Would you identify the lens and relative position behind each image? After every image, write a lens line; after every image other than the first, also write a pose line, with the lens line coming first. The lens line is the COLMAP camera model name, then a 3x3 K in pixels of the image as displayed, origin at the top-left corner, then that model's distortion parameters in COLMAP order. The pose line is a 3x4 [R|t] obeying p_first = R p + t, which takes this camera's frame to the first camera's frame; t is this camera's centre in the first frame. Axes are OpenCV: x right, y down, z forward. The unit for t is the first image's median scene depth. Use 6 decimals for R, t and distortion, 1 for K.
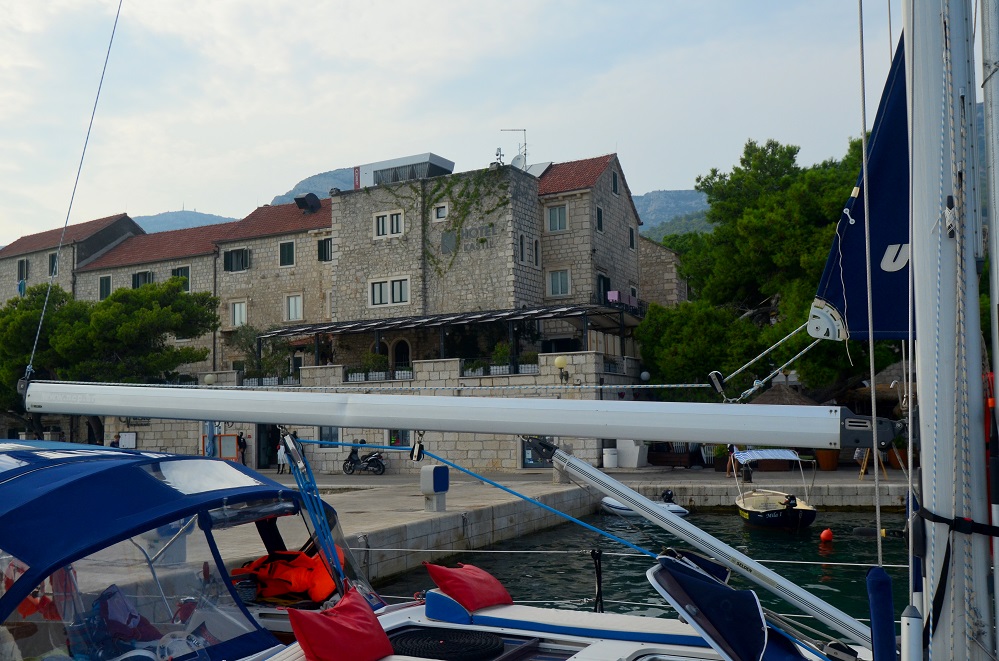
lens RADIAL K [[1002.7, 0, 510.6], [0, 1002.7, 341.0], [0, 0, 1]] dist [0.026266, 0.000000]
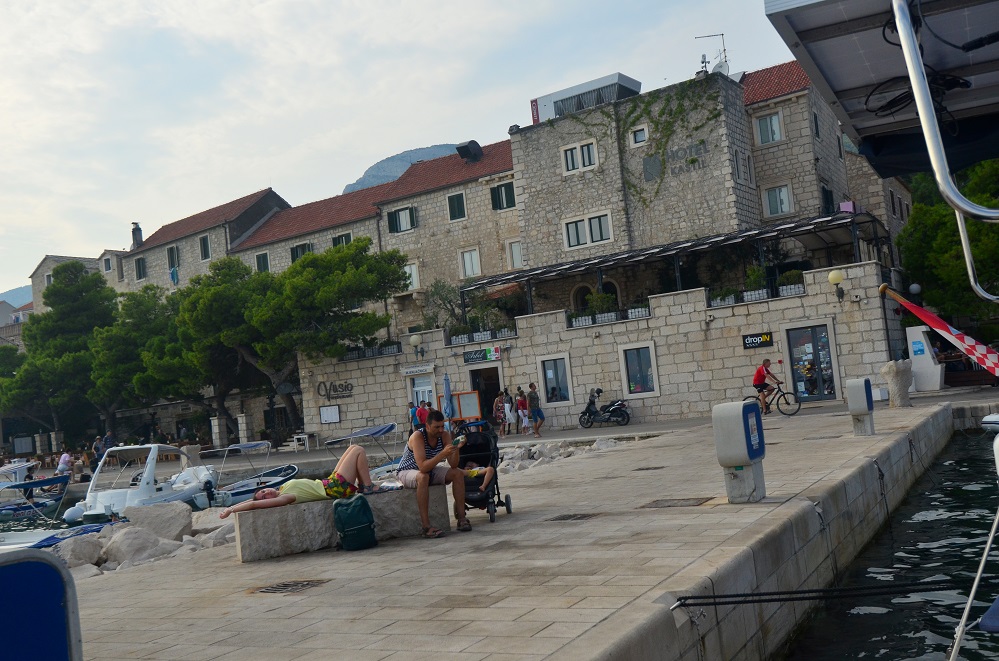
lens RADIAL K [[1002.7, 0, 498.5], [0, 1002.7, 351.0], [0, 0, 1]] dist [0.026266, 0.000000]
pose [[0.992075, -0.089897, -0.087784, -0.132979], [0.093109, 0.995102, 0.033199, 0.022398], [0.084370, -0.041110, 0.995586, 0.081099]]
